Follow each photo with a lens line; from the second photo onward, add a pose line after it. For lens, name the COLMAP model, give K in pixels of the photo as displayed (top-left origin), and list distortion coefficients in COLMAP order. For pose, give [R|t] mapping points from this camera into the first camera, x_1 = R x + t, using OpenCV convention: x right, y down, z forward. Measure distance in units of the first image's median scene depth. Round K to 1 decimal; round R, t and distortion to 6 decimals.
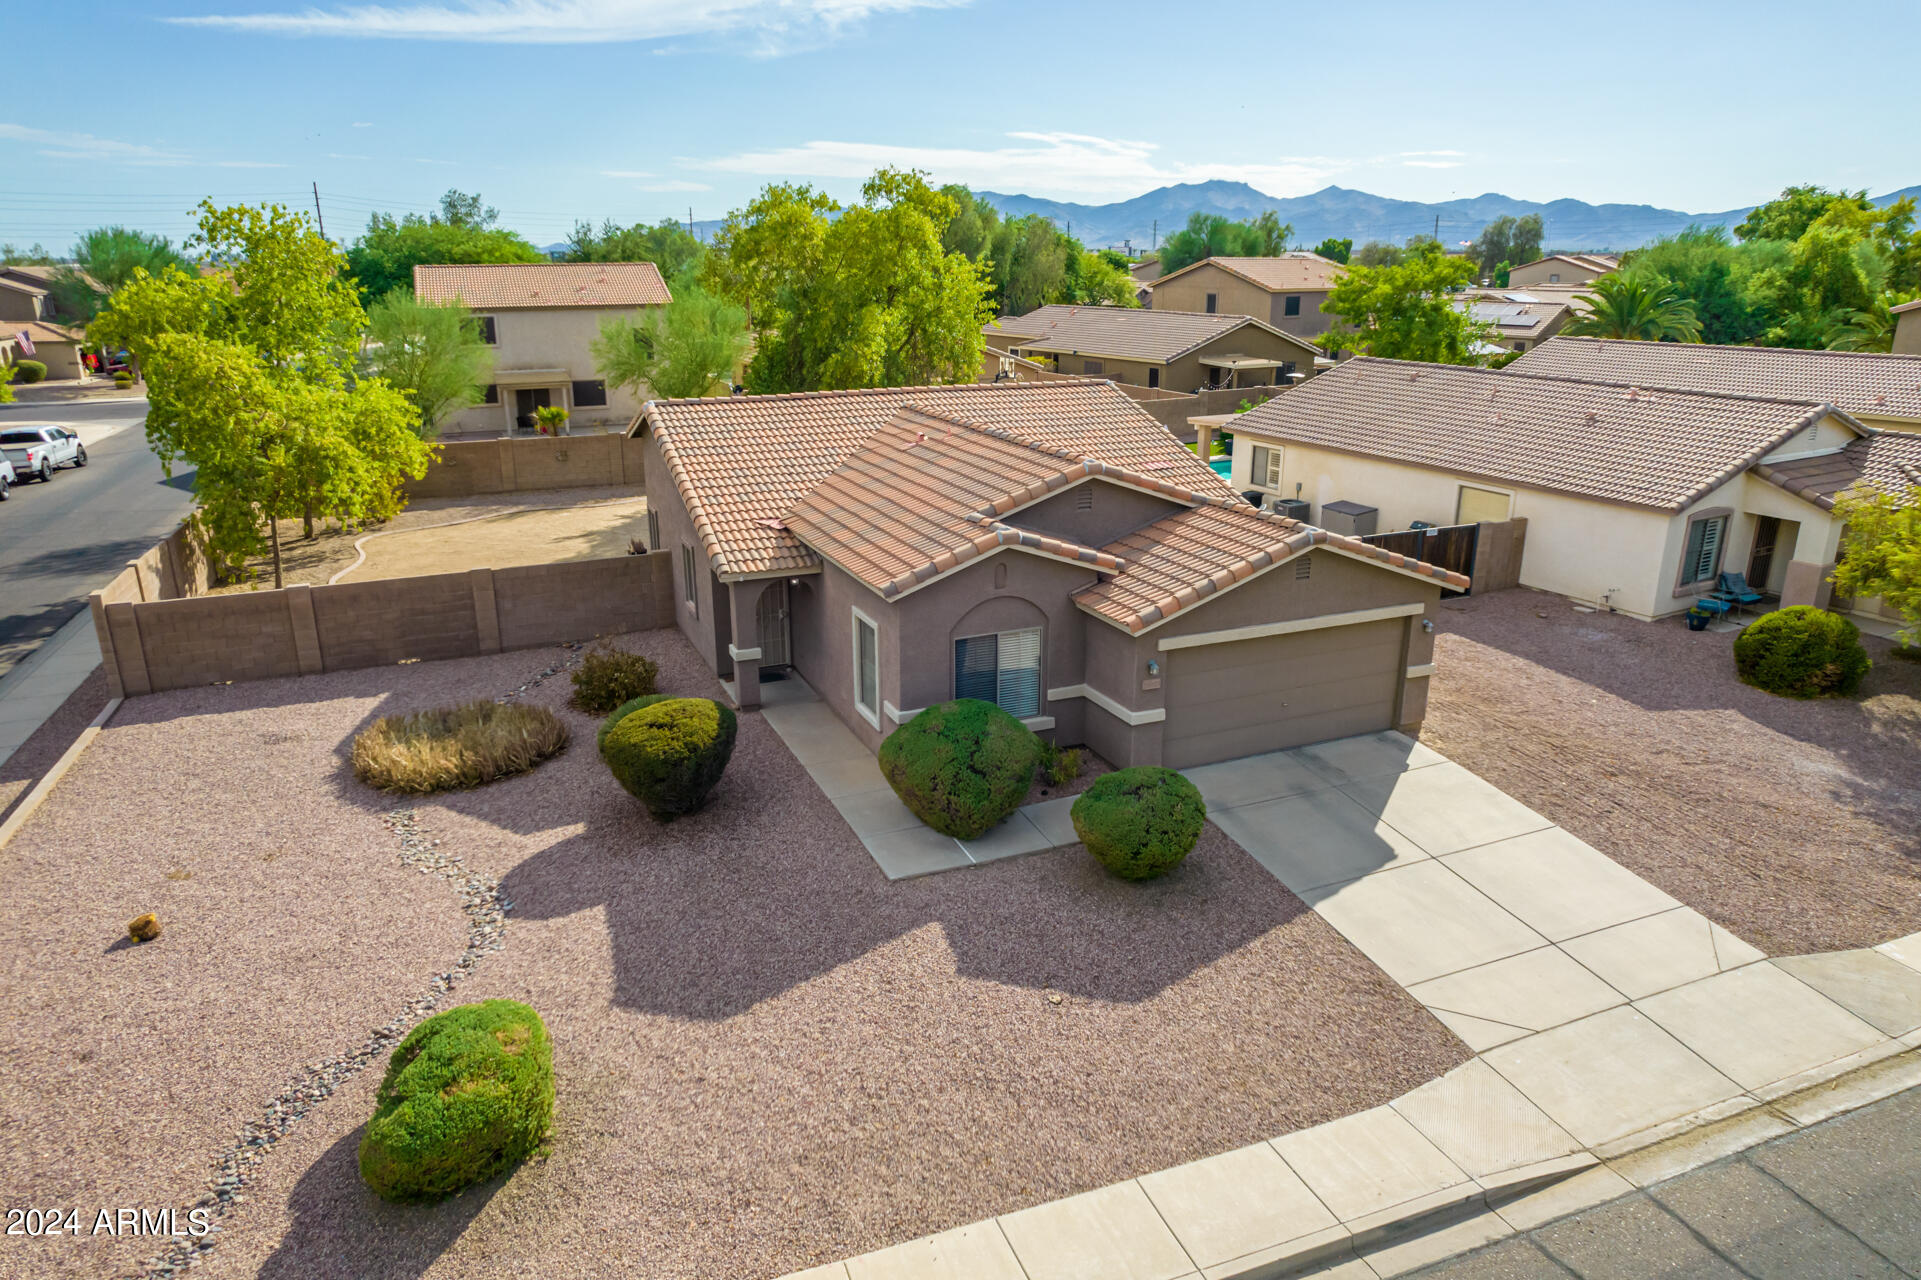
lens RADIAL K [[1223.5, 0, 961.0], [0, 1223.5, 648.0], [0, 0, 1]] dist [-0.069223, 0.062561]
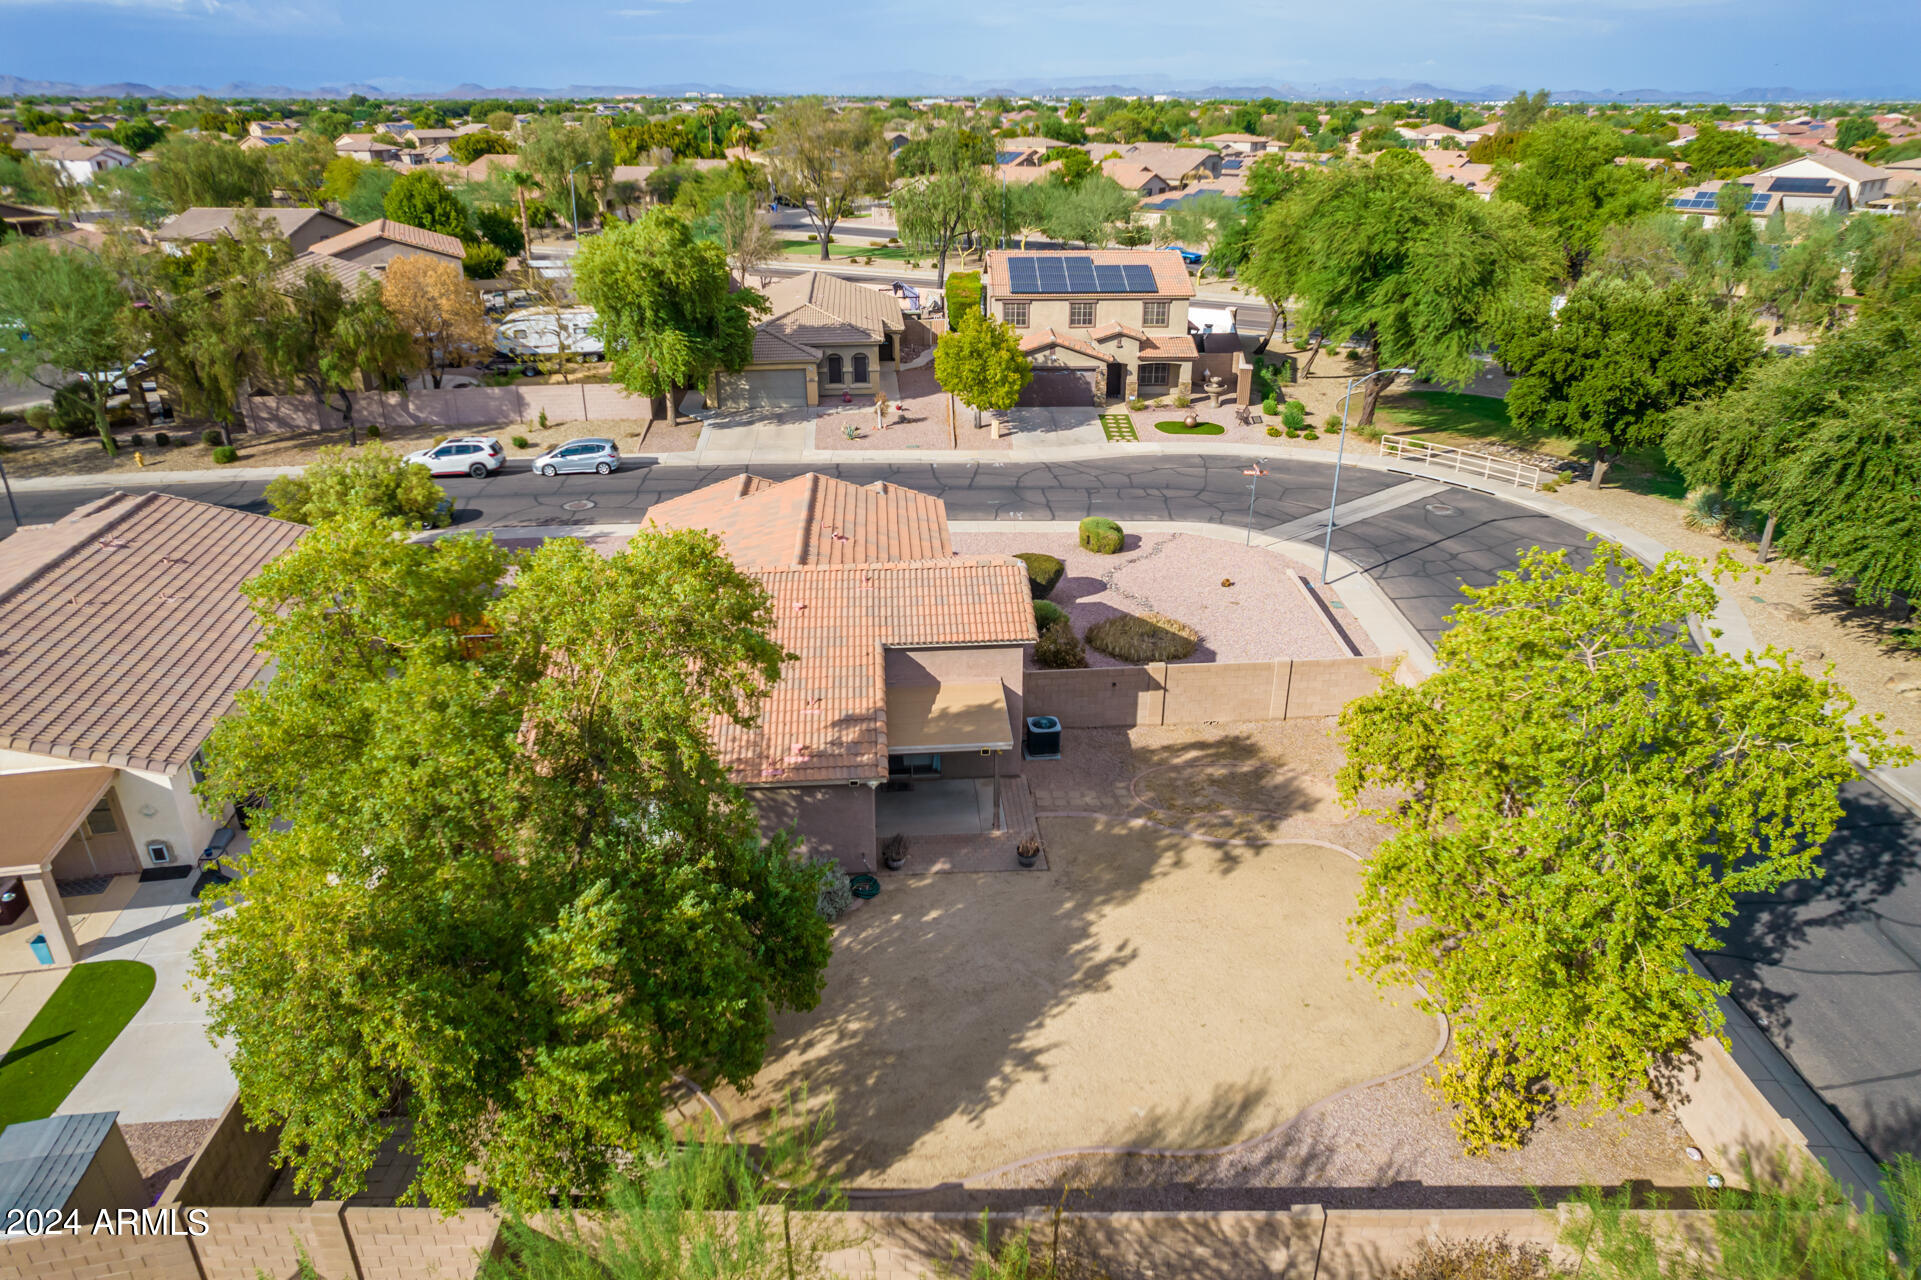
lens RADIAL K [[1223.5, 0, 963.9], [0, 1223.5, 647.0], [0, 0, 1]] dist [-0.069223, 0.062561]
pose [[-0.940674, -0.139876, 0.309140, -0.733248], [0.105726, 0.744895, 0.658751, -1.165487], [-0.322420, 0.652354, -0.685915, 2.373490]]
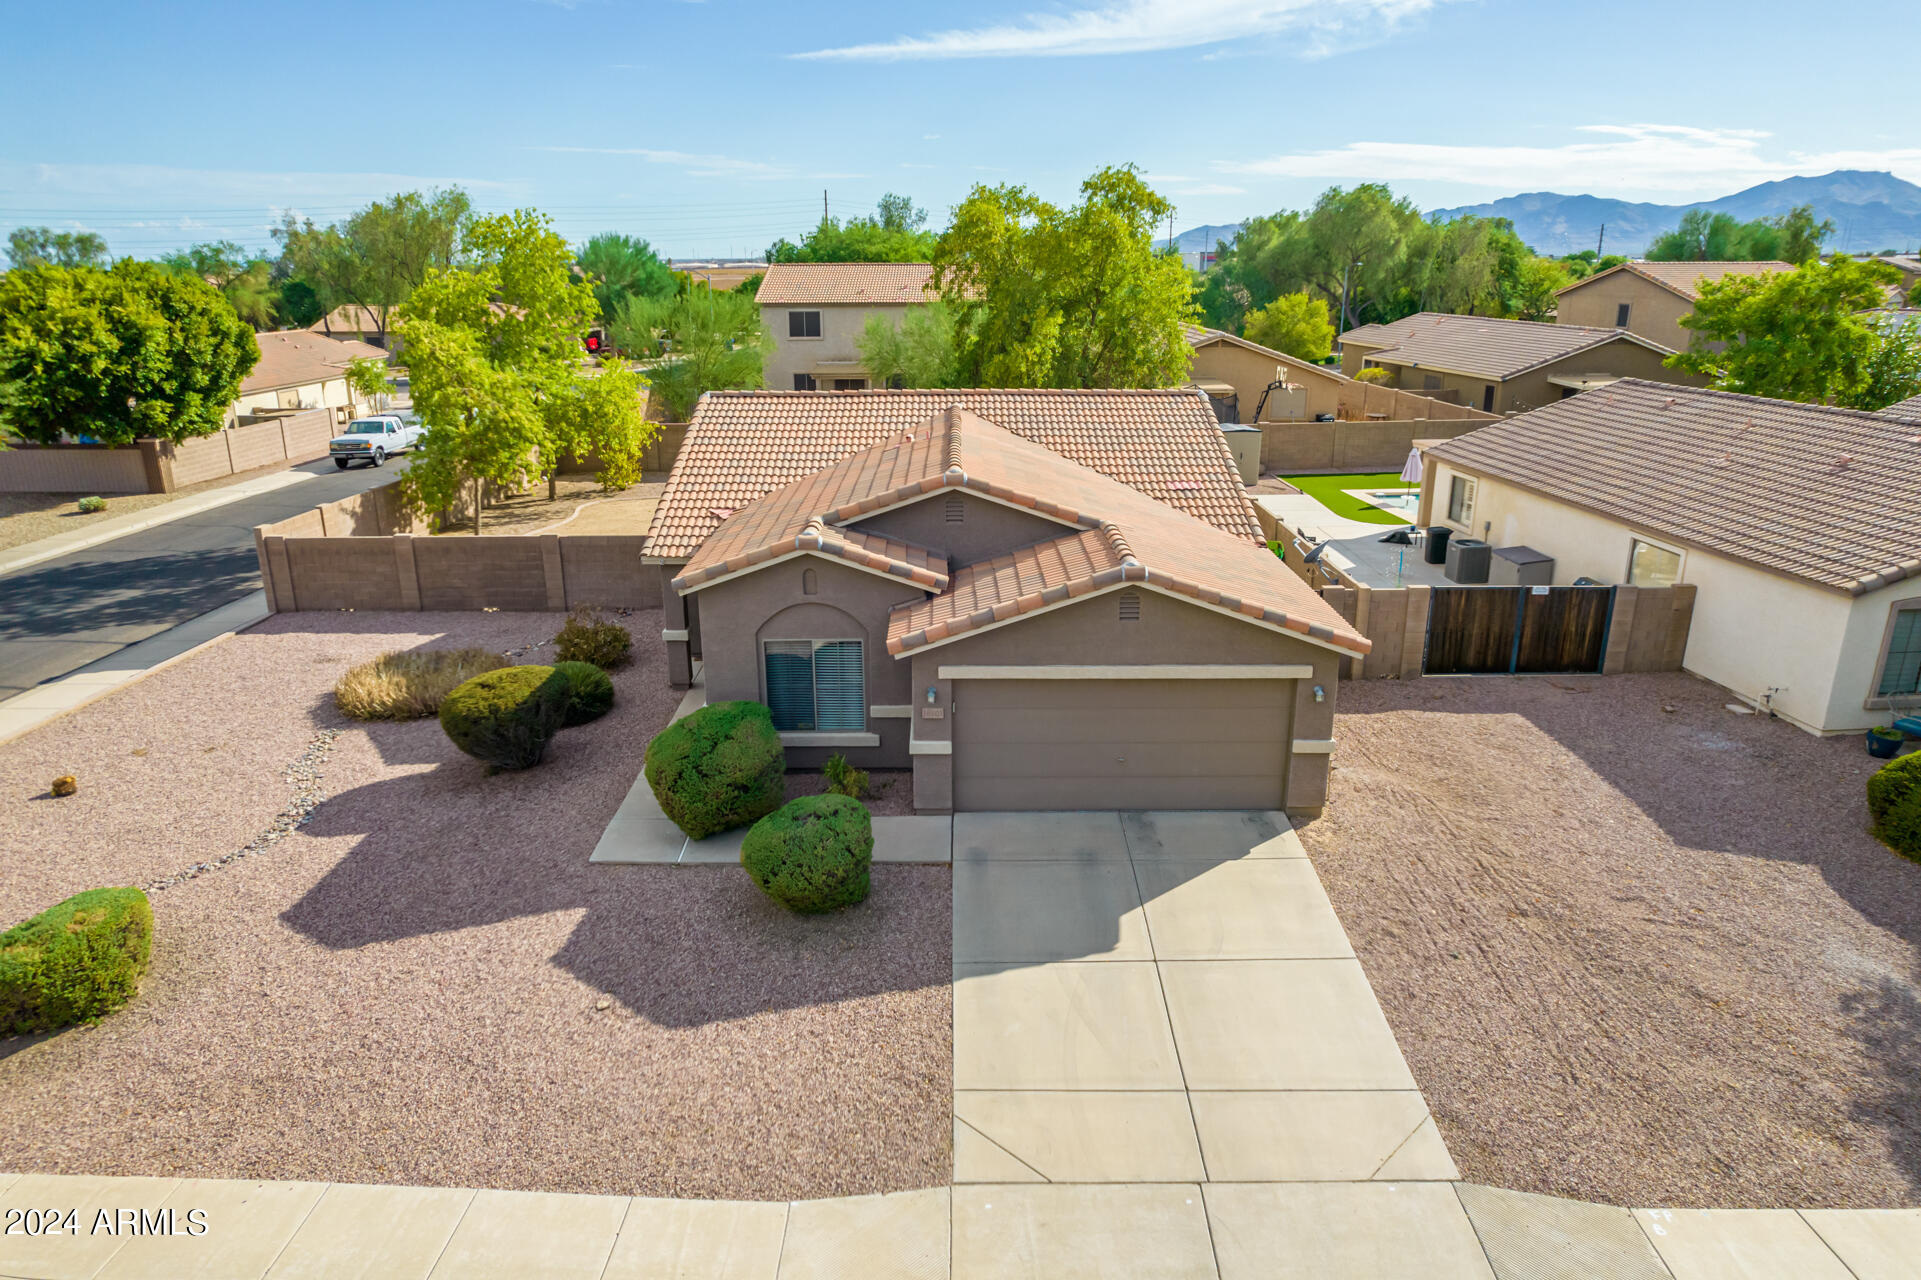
lens RADIAL K [[1223.5, 0, 963.3], [0, 1223.5, 640.2], [0, 0, 1]] dist [-0.069223, 0.062561]
pose [[0.918232, 0.117063, -0.378348, 0.476066], [-0.120059, 0.992642, 0.015753, -0.038938], [0.377408, 0.030959, 0.925530, 0.132924]]
